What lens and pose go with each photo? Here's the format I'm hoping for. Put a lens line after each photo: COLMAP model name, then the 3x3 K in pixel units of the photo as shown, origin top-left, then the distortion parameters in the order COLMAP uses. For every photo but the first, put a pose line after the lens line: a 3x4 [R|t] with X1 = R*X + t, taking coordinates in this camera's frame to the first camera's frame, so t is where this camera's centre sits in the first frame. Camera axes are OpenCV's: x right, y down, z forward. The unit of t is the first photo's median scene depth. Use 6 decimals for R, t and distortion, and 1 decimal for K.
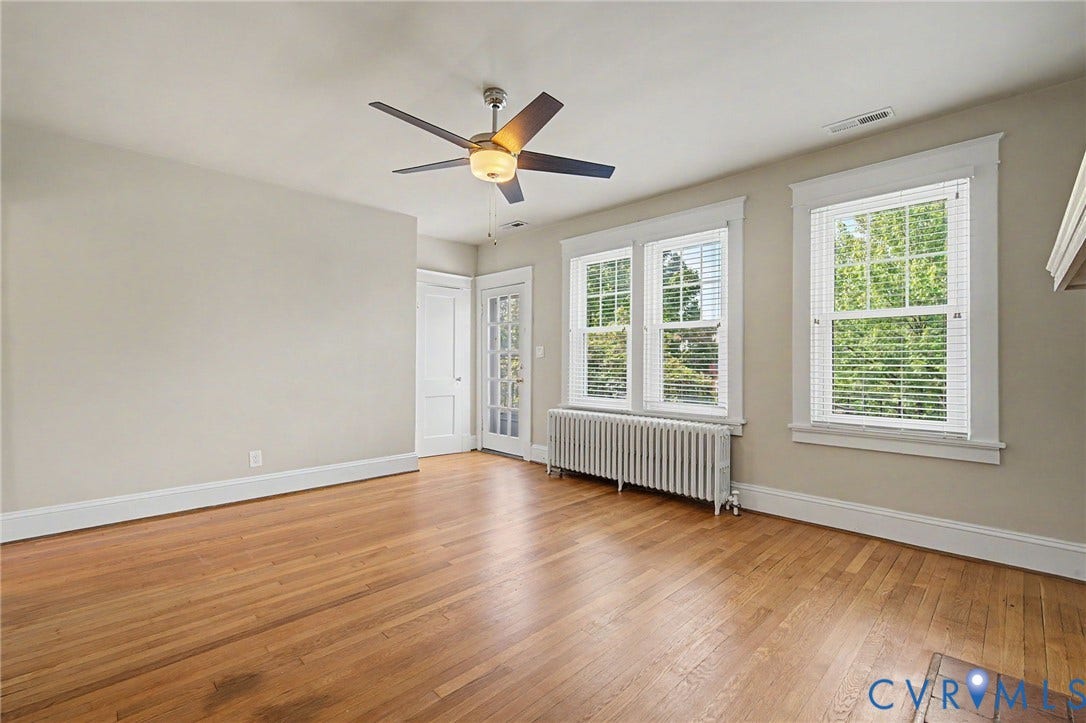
lens RADIAL K [[466.8, 0, 543.0], [0, 466.8, 361.5], [0, 0, 1]] dist [-0.000805, -0.000116]
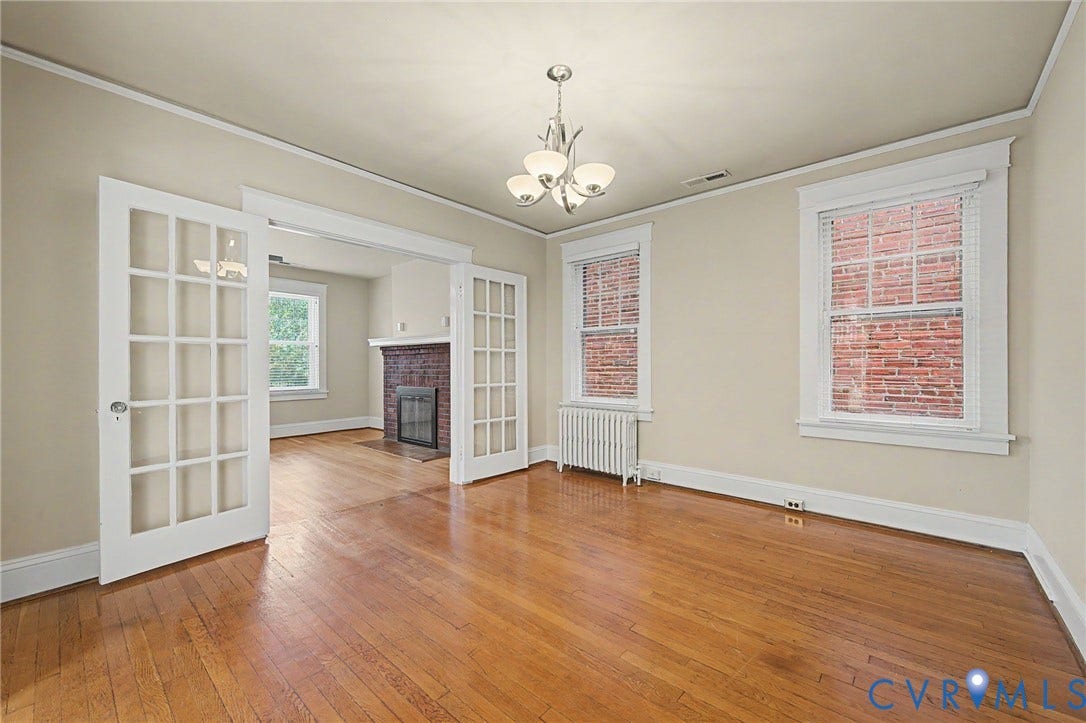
lens RADIAL K [[432.0, 0, 543.0], [0, 432.0, 361.5], [0, 0, 1]] dist [-0.000043, 0.000018]
pose [[-0.052290, 0.002508, 0.998629, -1.318679], [-0.002795, 0.999993, -0.002657, -0.003907], [-0.998628, -0.002930, -0.052283, -0.156723]]
